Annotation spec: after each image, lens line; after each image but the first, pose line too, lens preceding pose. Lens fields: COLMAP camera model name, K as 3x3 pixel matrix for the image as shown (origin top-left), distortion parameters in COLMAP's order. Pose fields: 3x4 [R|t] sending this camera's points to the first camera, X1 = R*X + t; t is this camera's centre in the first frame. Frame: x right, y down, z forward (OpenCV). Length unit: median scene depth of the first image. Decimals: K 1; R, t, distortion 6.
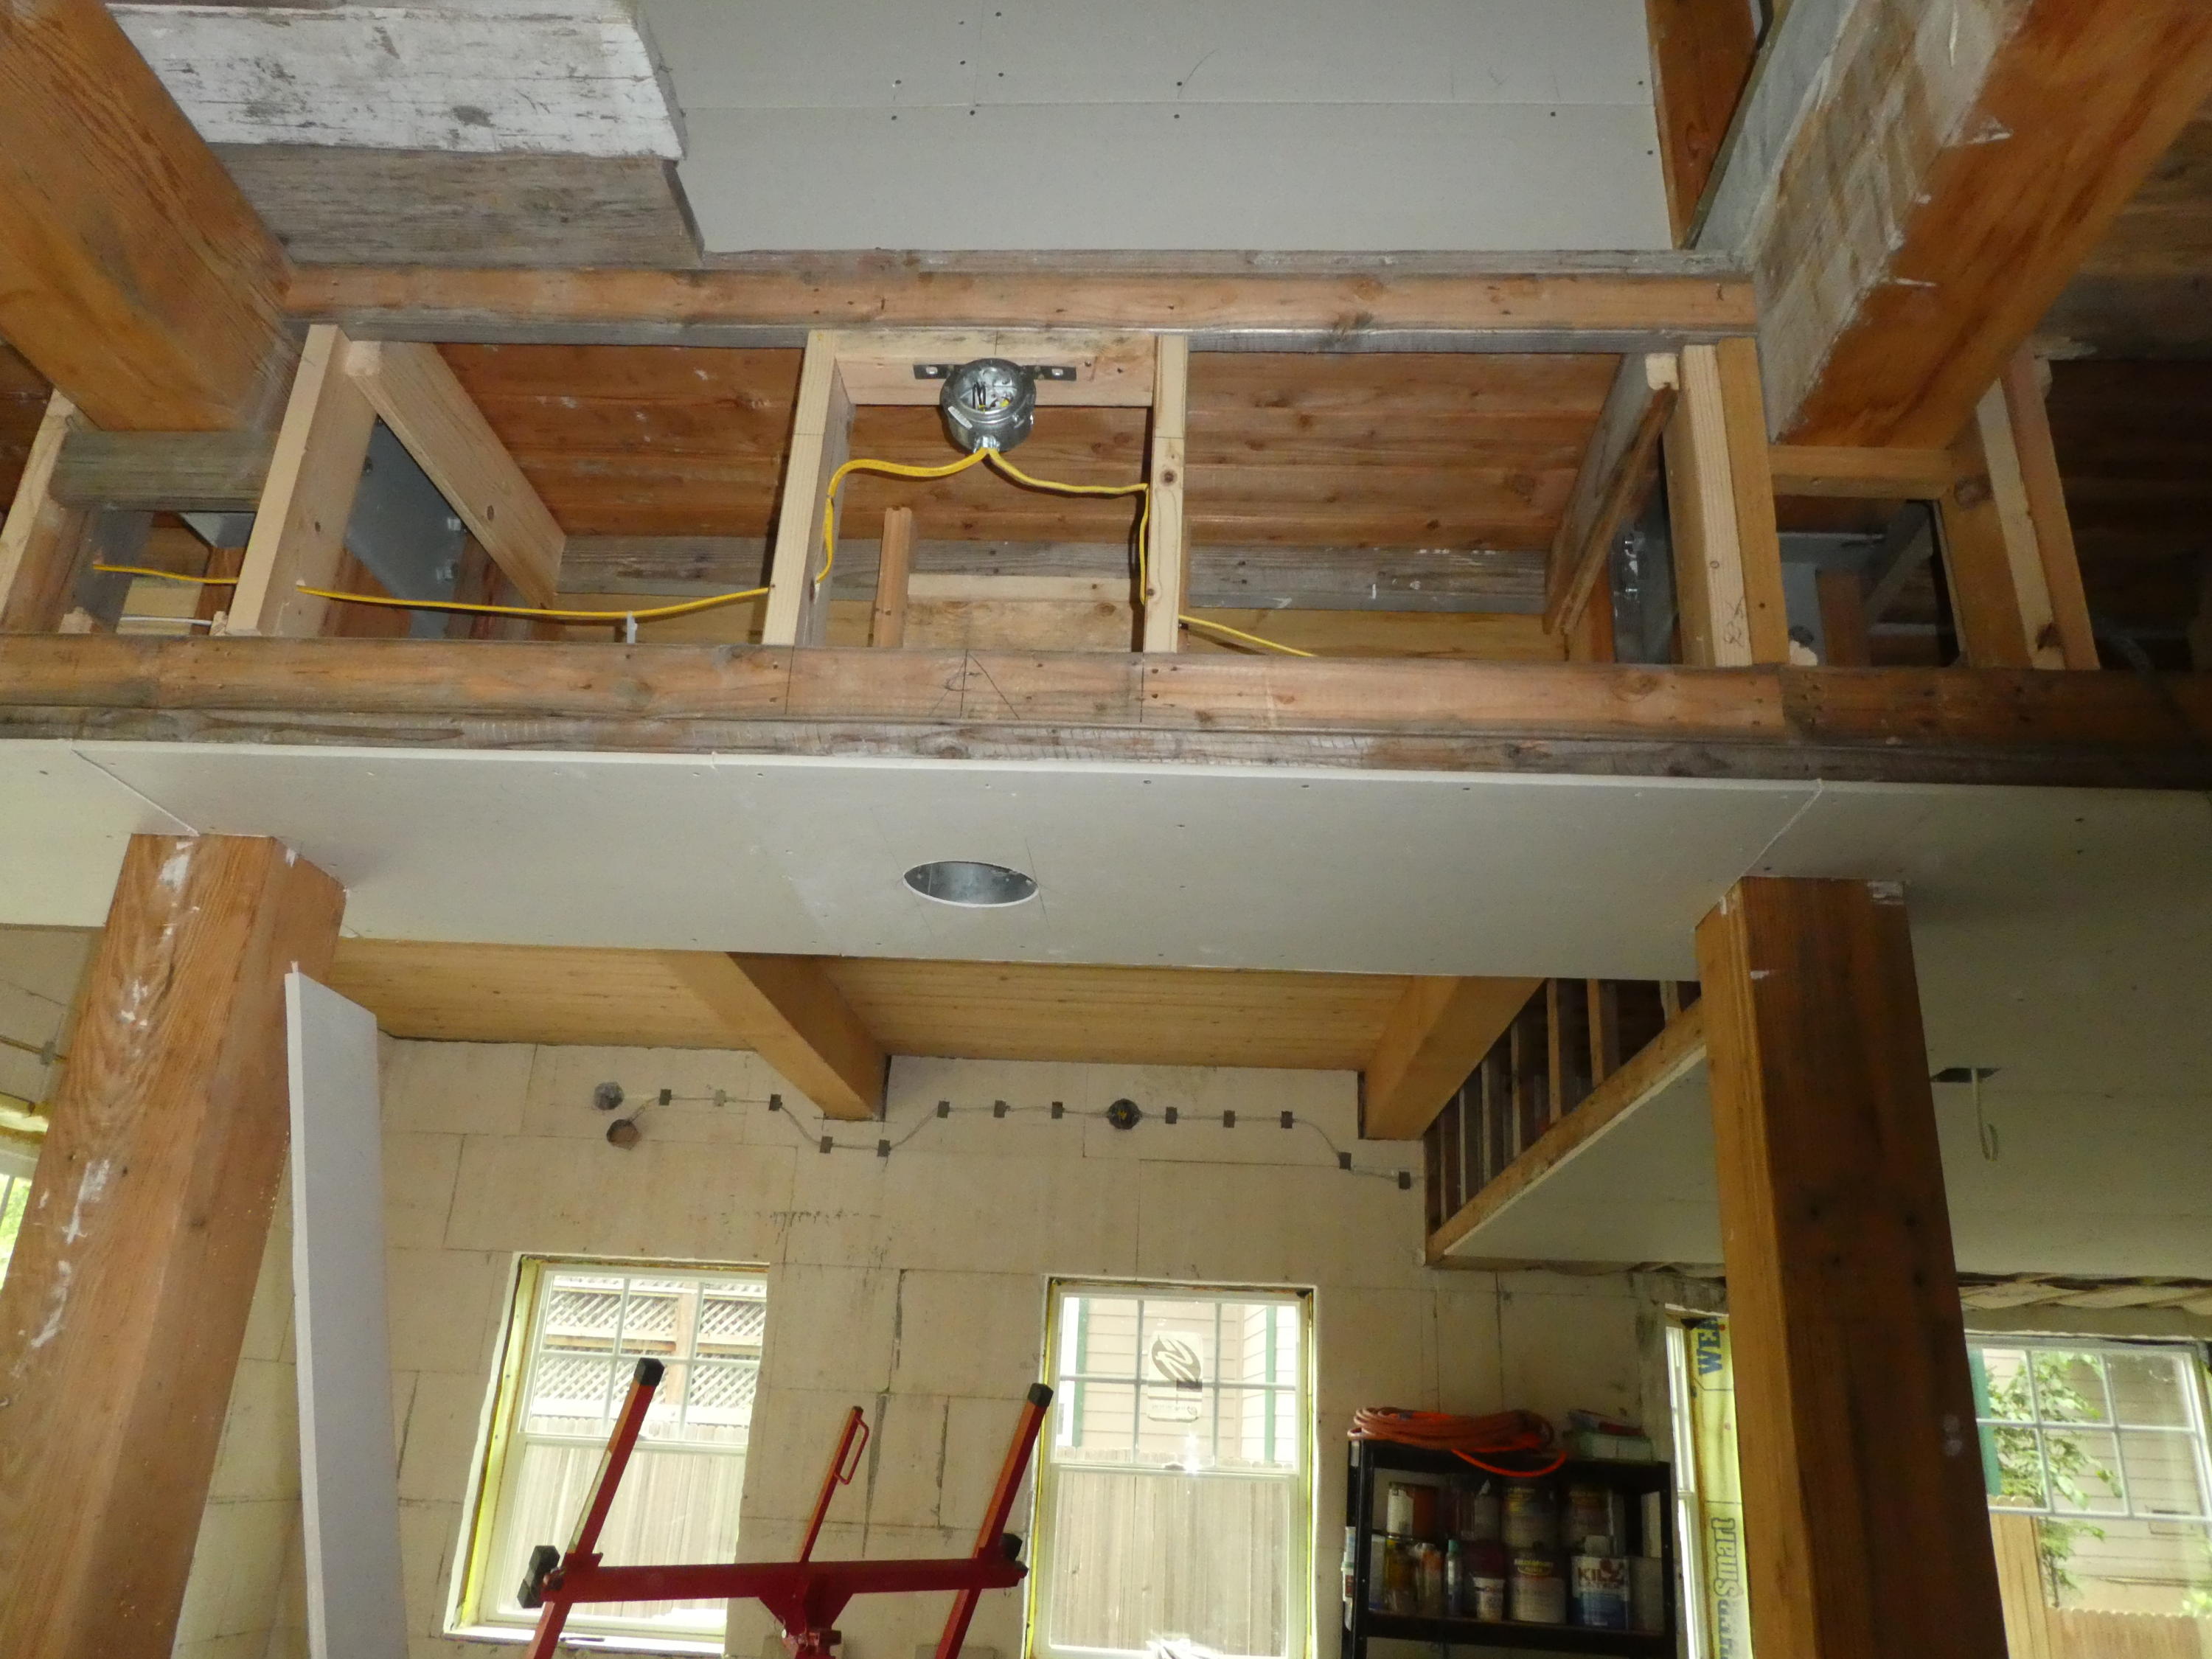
lens RADIAL K [[1603.3, 0, 1115.5], [0, 1603.3, 827.2], [0, 0, 1]] dist [-0.017610, 0.001683]
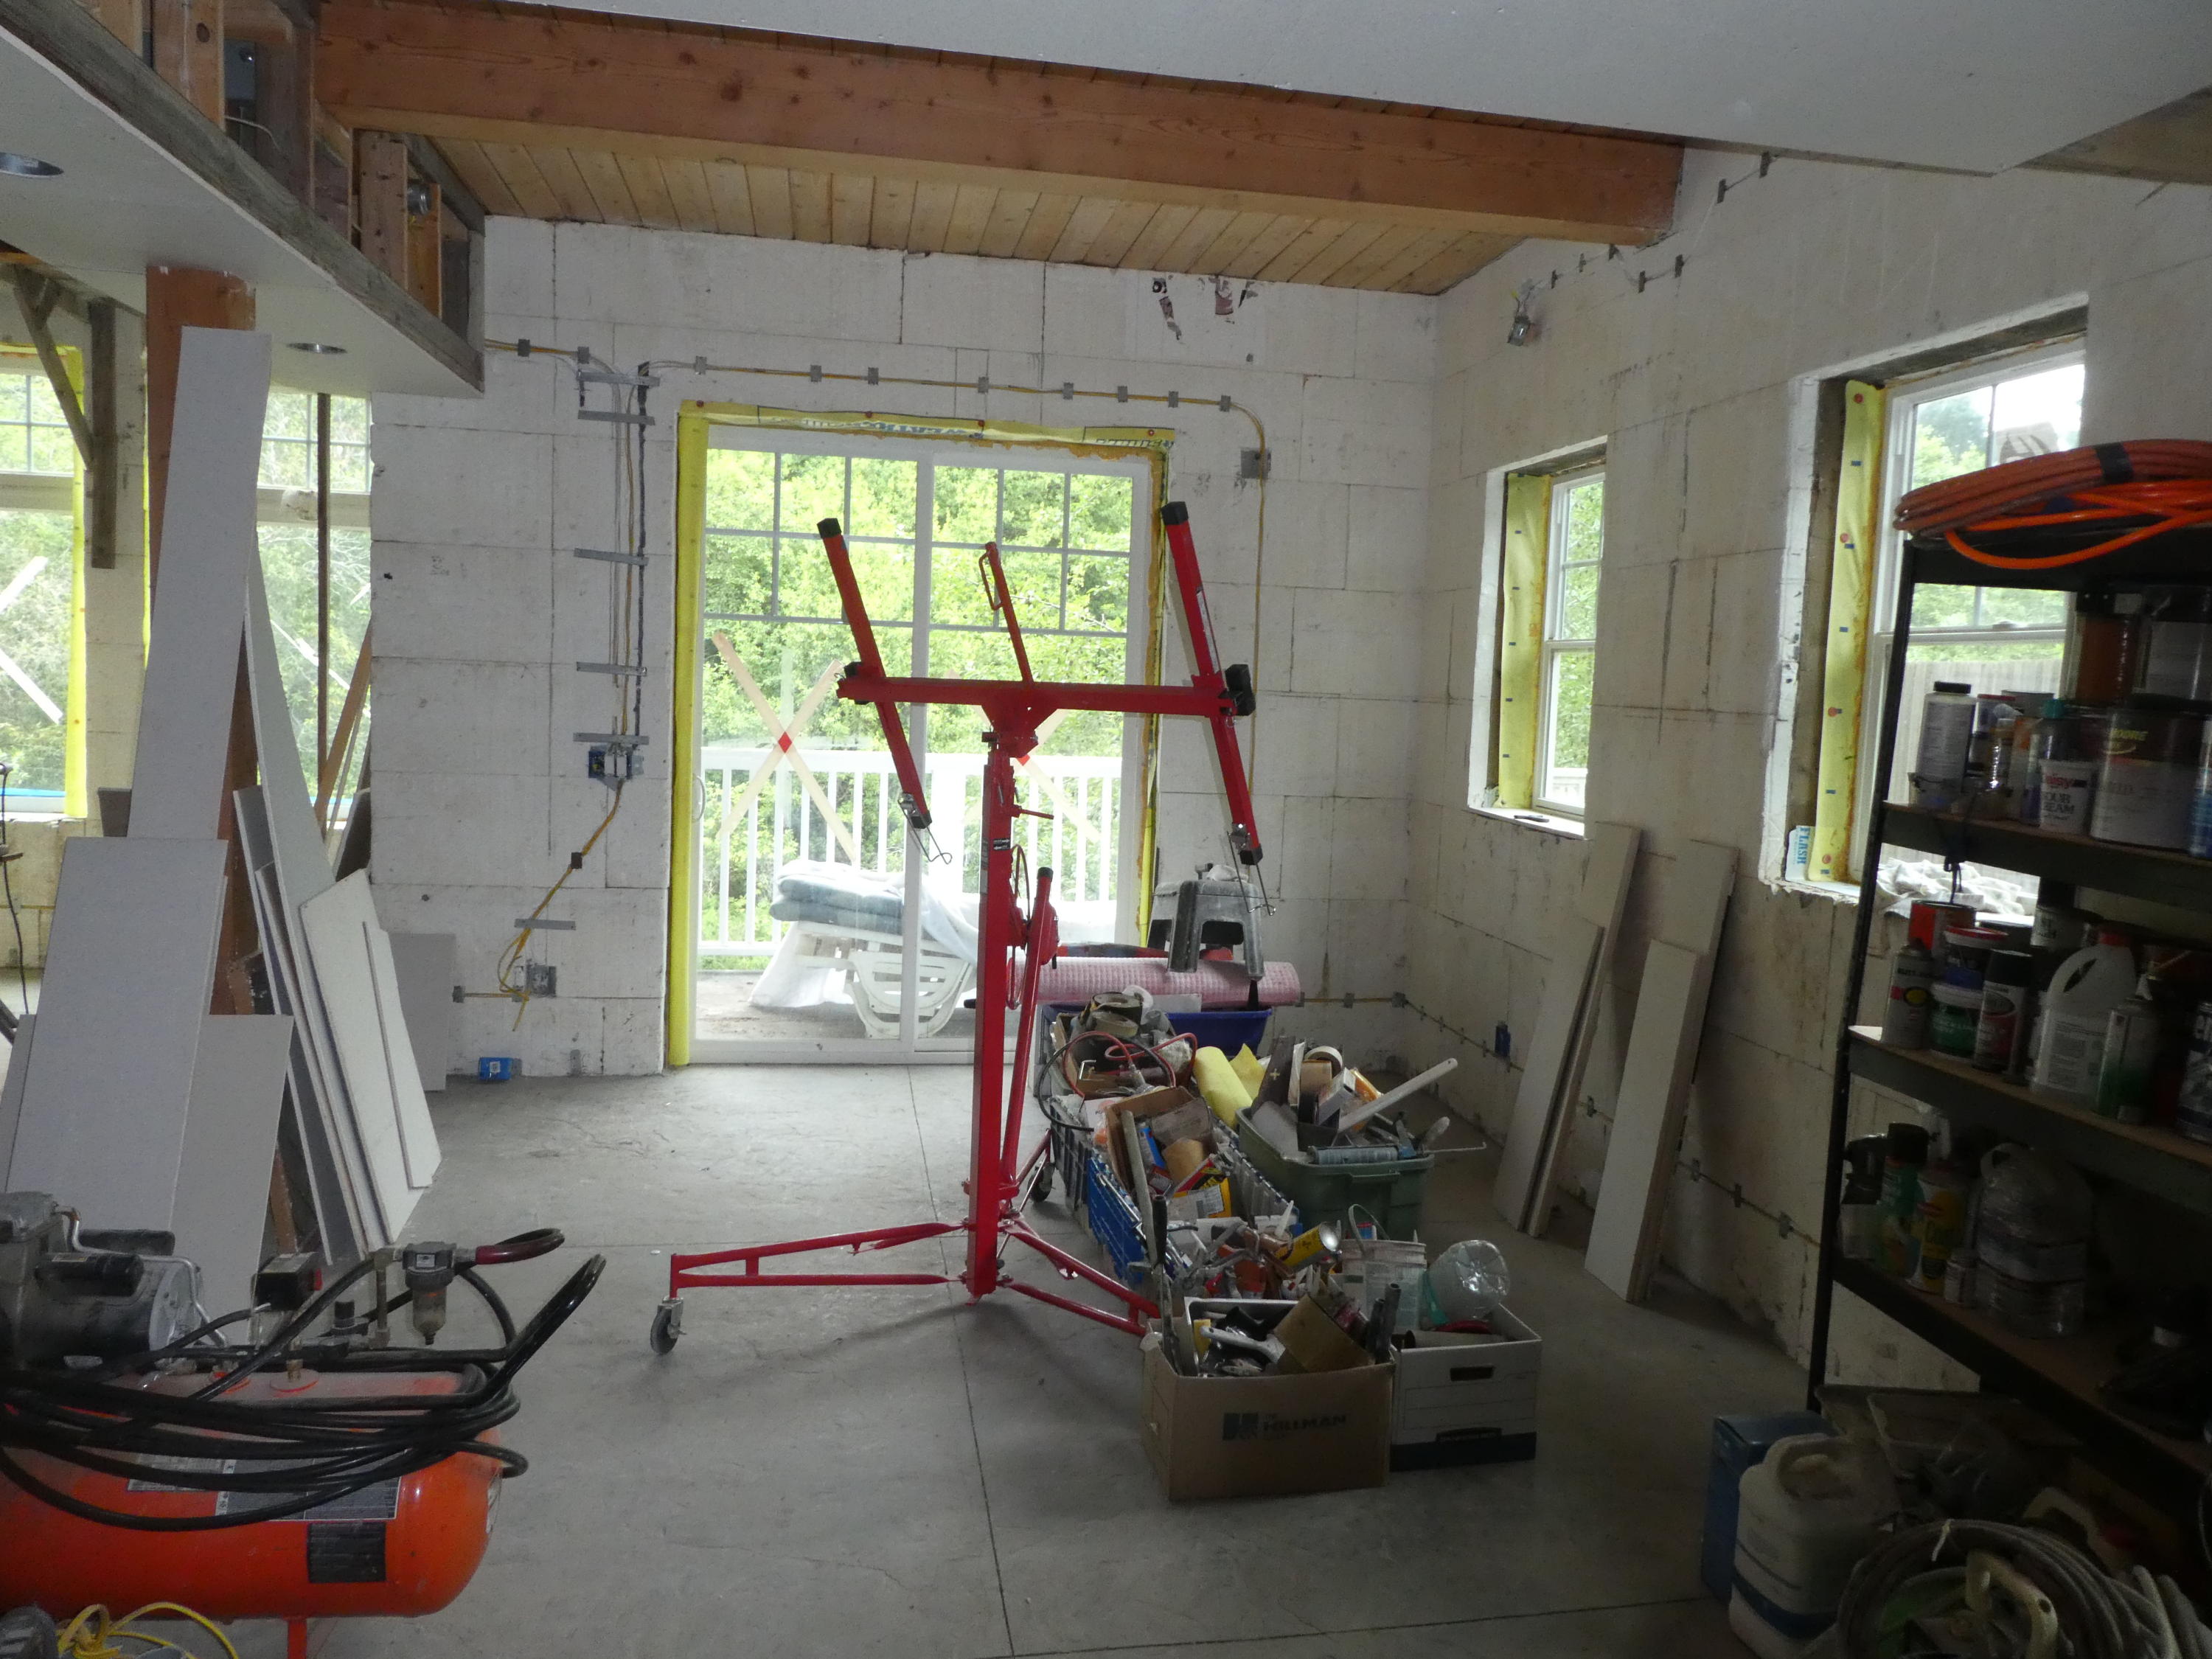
lens RADIAL K [[1603.3, 0, 1115.5], [0, 1603.3, 827.2], [0, 0, 1]] dist [-0.017610, 0.001683]
pose [[0.209613, 0.054686, -0.976254, 0.601120], [0.322128, 0.938834, 0.121755, 0.286881], [0.923199, -0.340000, 0.179176, 0.535692]]
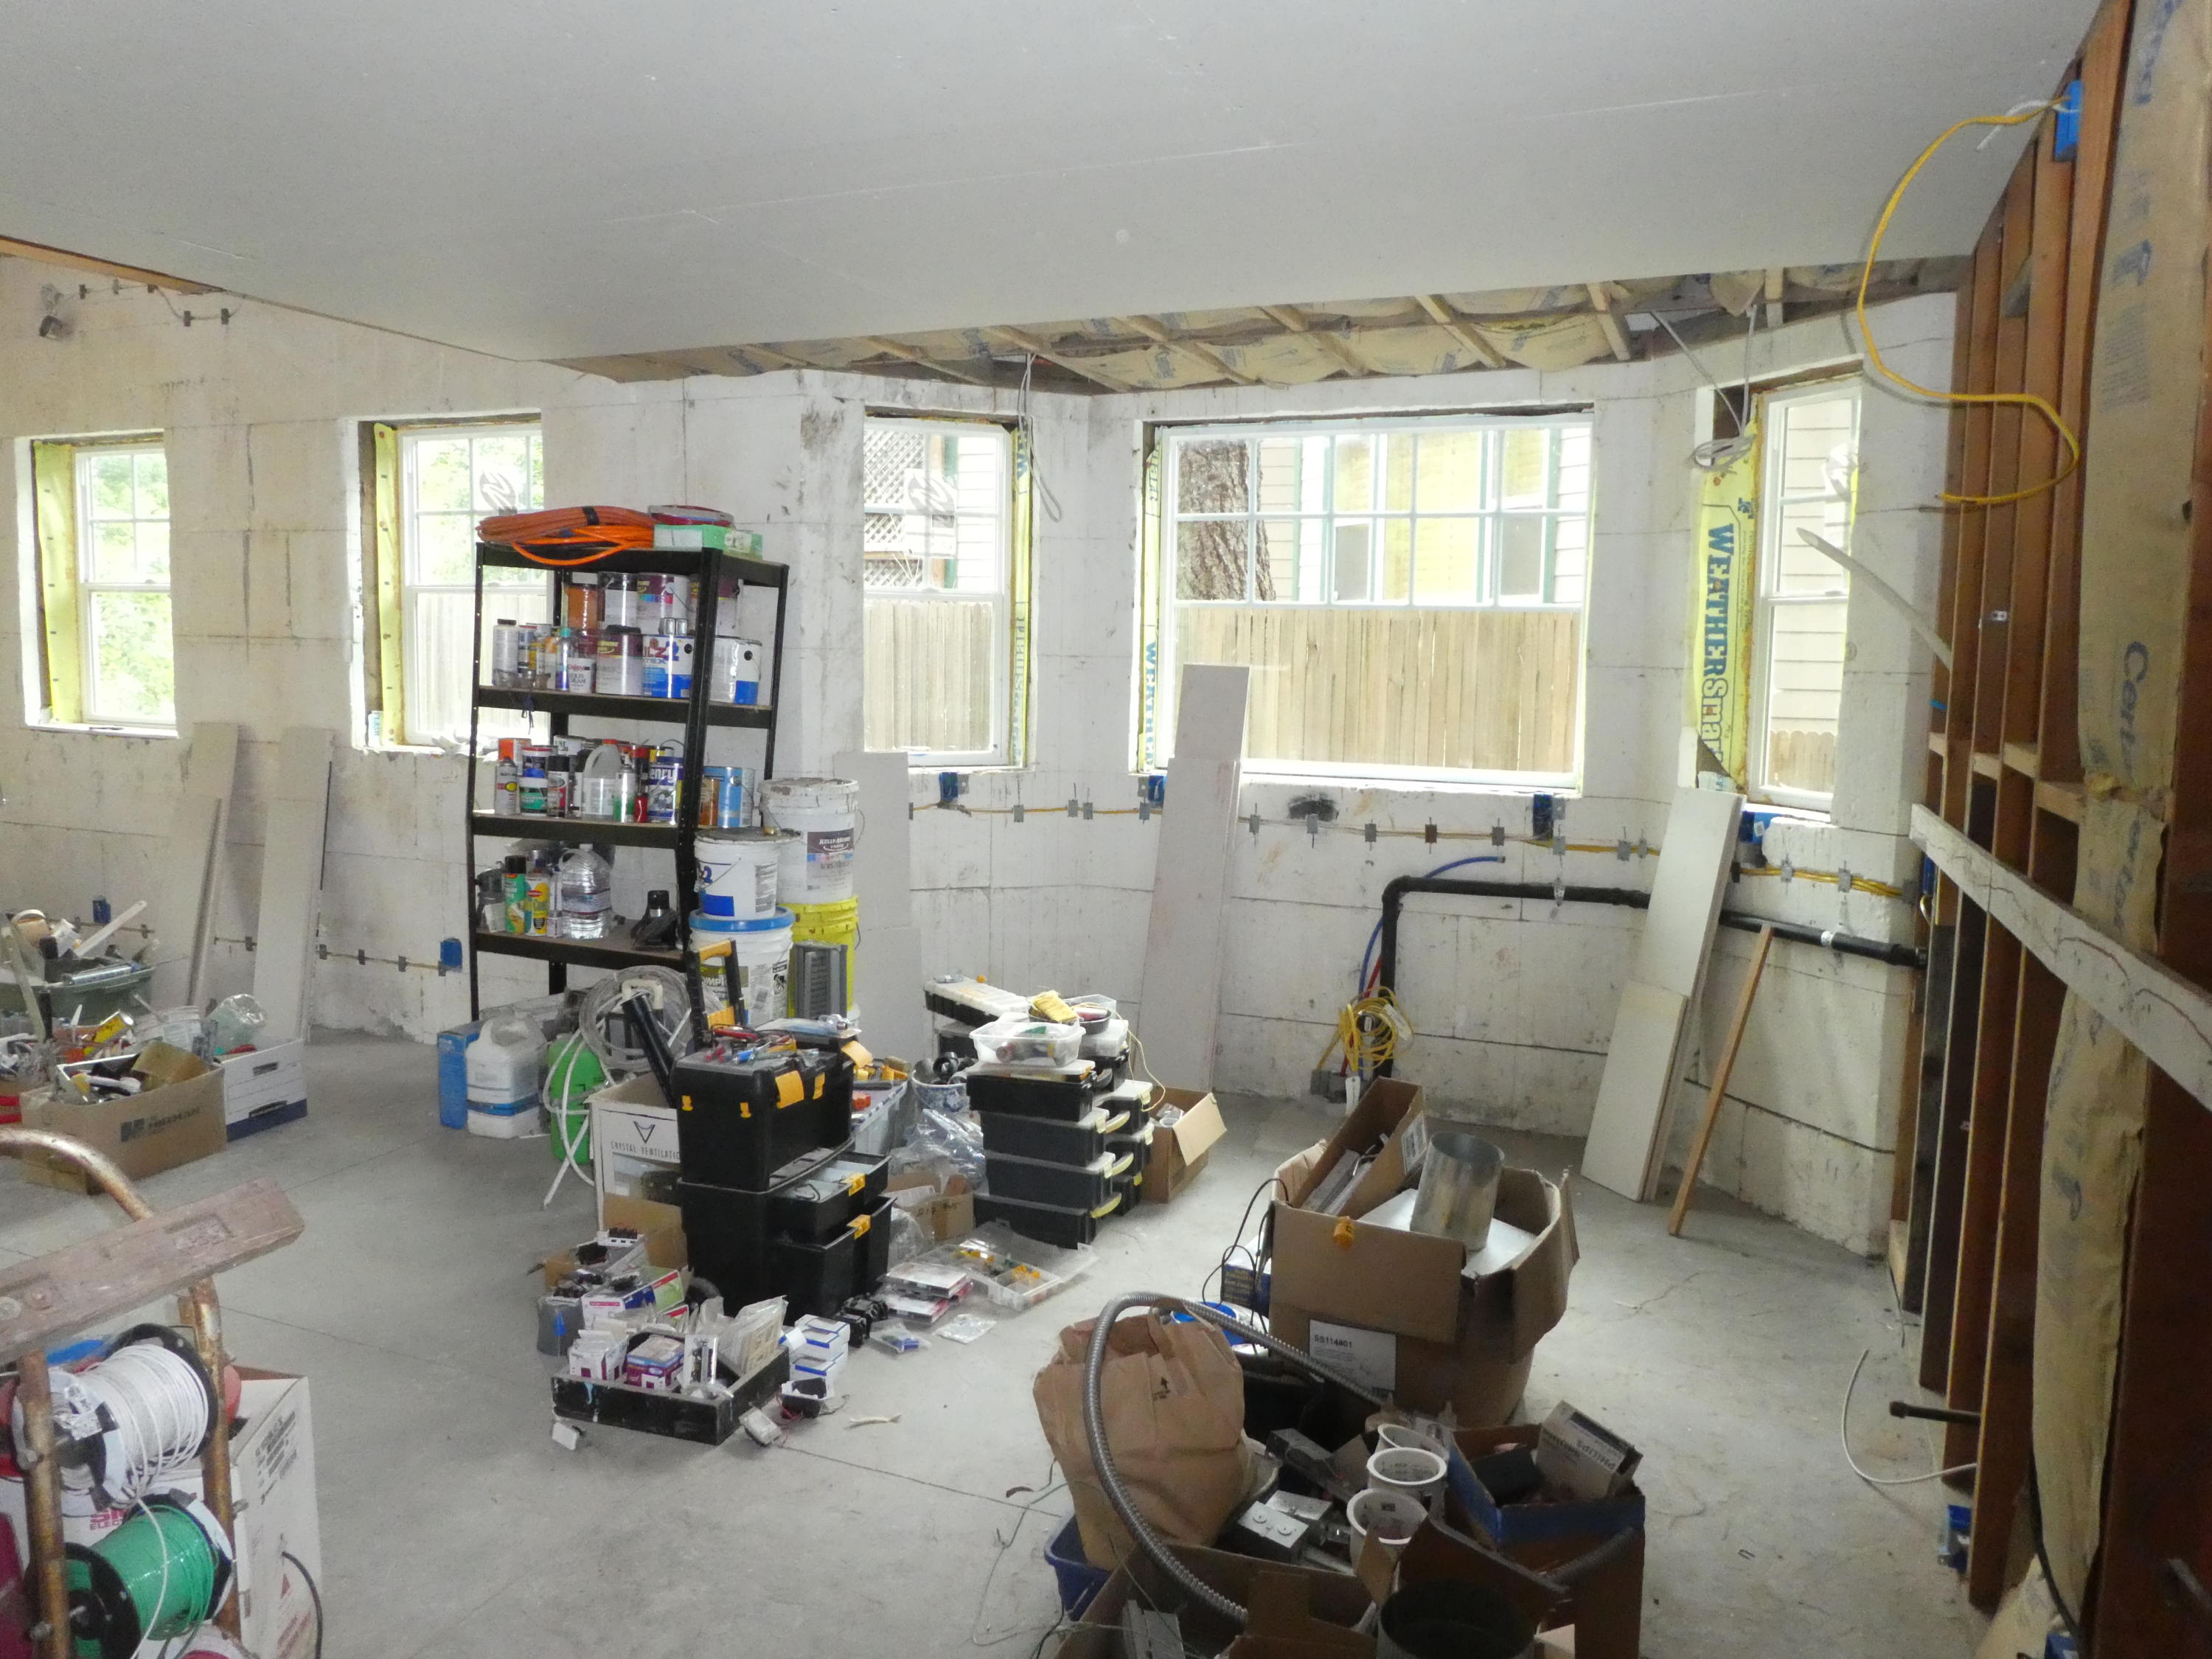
lens RADIAL K [[1603.3, 0, 1115.5], [0, 1603.3, 827.2], [0, 0, 1]] dist [-0.017610, 0.001683]
pose [[0.937260, 0.014124, -0.348346, 0.837598], [0.141660, 0.897547, 0.417544, 0.152981], [0.318554, -0.440693, 0.839233, 0.140002]]
